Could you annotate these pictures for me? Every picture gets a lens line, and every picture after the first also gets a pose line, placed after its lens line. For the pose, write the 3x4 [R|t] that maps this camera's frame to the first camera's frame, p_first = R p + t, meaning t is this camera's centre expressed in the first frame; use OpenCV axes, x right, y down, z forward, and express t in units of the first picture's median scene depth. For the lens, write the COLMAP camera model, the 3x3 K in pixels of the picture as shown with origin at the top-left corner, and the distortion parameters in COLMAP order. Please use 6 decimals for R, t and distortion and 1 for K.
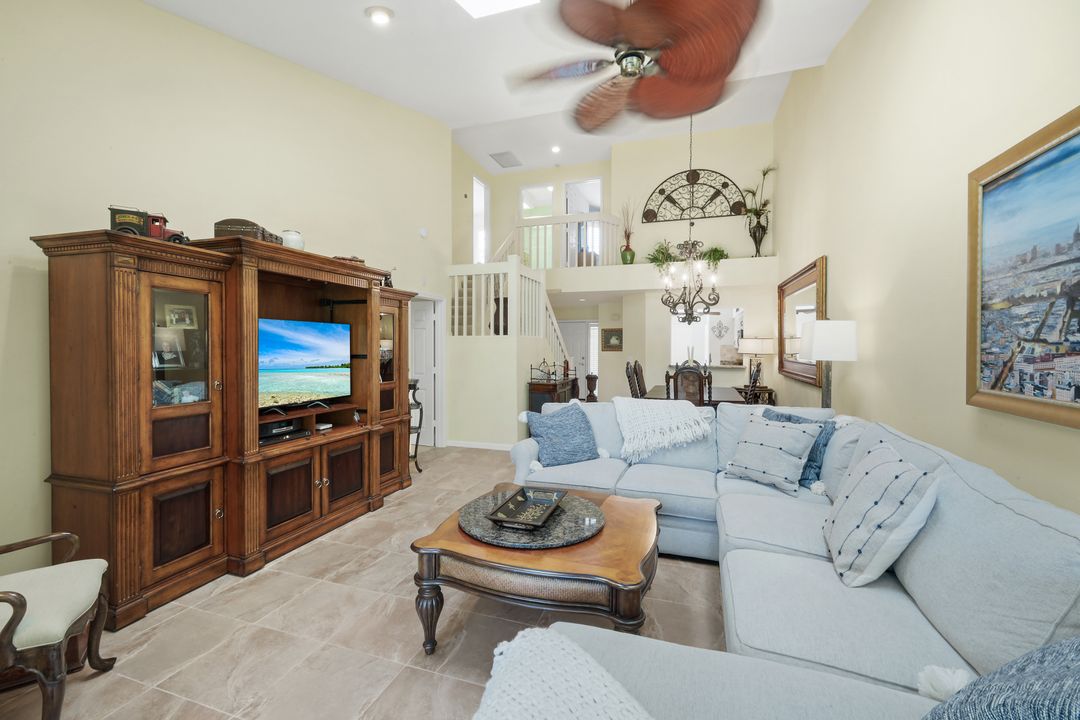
lens RADIAL K [[455.6, 0, 541.8], [0, 455.6, 356.6], [0, 0, 1]] dist [-0.001941, 0.000570]
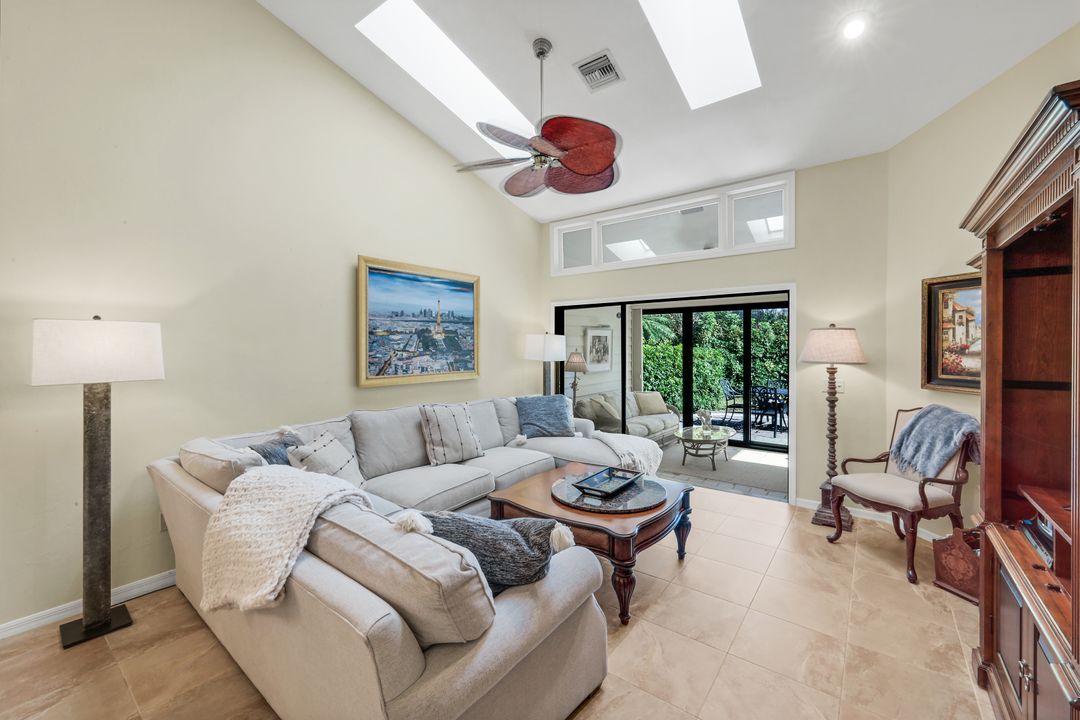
lens RADIAL K [[436.0, 0, 540.4], [0, 436.0, 348.8], [0, 0, 1]] dist [-0.000055, 0.000625]
pose [[-0.945234, -0.003852, 0.326372, -0.181264], [0.007326, 0.999428, 0.033014, -0.065891], [-0.326313, 0.033597, -0.944665, 1.664156]]
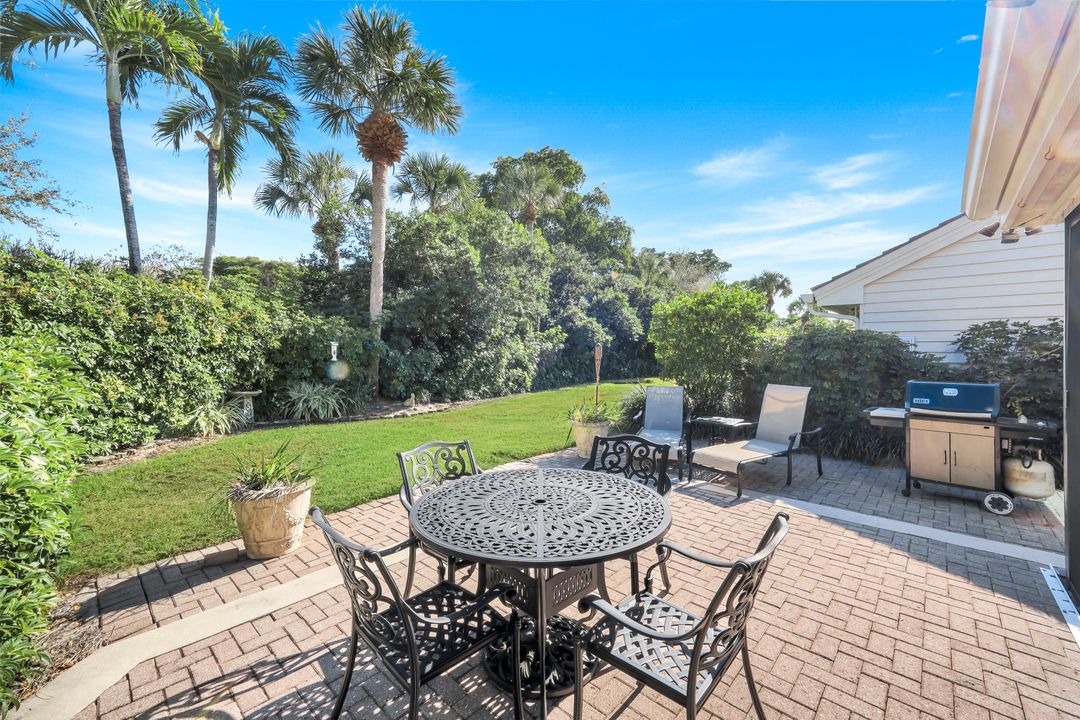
lens RADIAL K [[445.2, 0, 539.0], [0, 445.2, 357.4], [0, 0, 1]] dist [0.003487, 0.000330]
pose [[-0.425755, 0.012365, -0.904754, -0.045550], [-0.022488, 0.999453, 0.024241, 0.069492], [0.904559, 0.030667, -0.425244, -1.036695]]
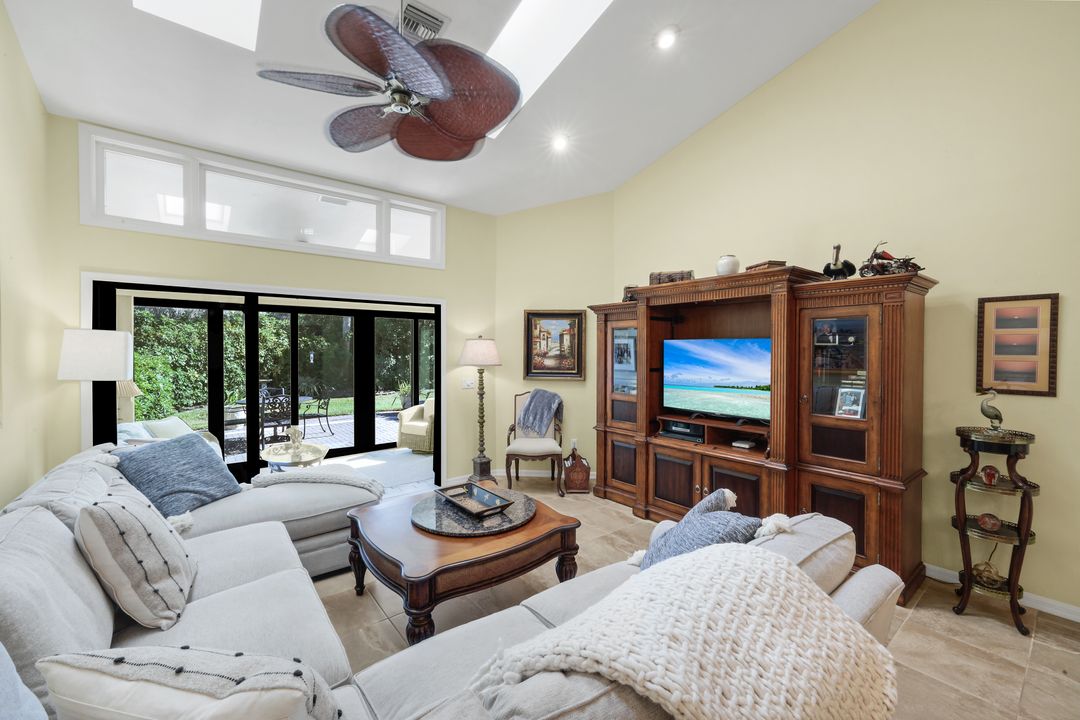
lens RADIAL K [[436.0, 0, 537.9], [0, 436.0, 354.8], [0, 0, 1]] dist [-0.000055, 0.000625]
pose [[-0.545205, 0.003550, -0.838295, 0.630257], [-0.024022, 0.999514, 0.019856, -0.056012], [0.837958, 0.030963, -0.544855, 1.313650]]
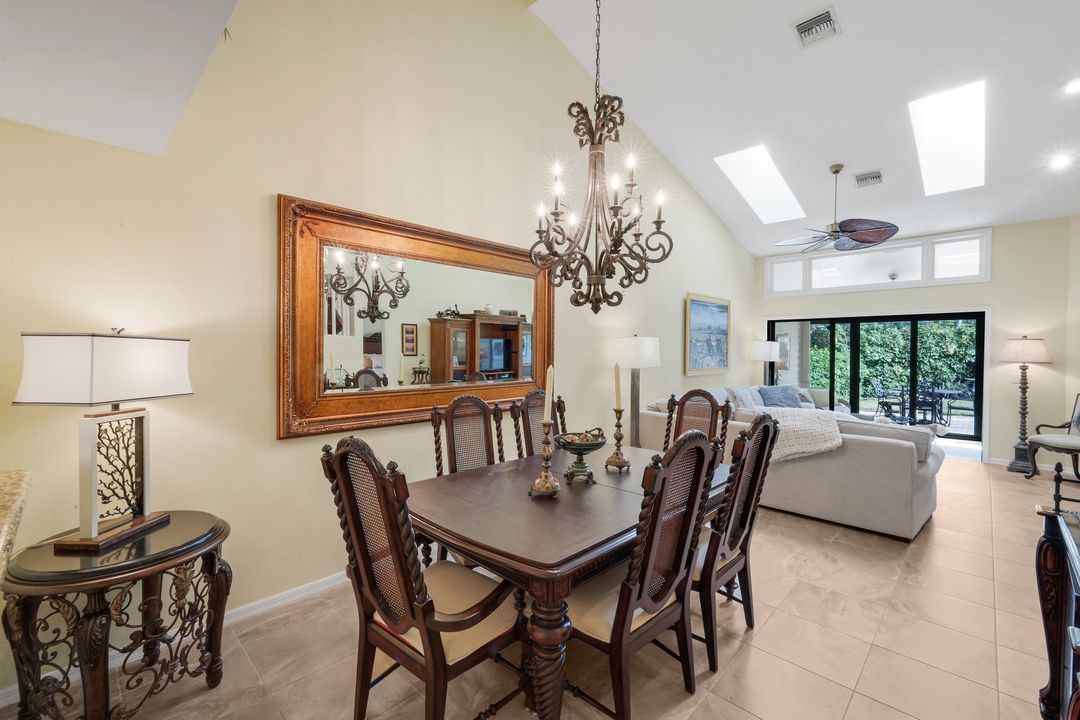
lens RADIAL K [[455.6, 0, 536.6], [0, 455.6, 355.5], [0, 0, 1]] dist [-0.001941, 0.000570]
pose [[-0.897659, -0.011123, 0.440550, 0.386711], [0.006069, 0.999275, 0.037597, -0.089574], [-0.440648, 0.036423, -0.896941, 2.739935]]
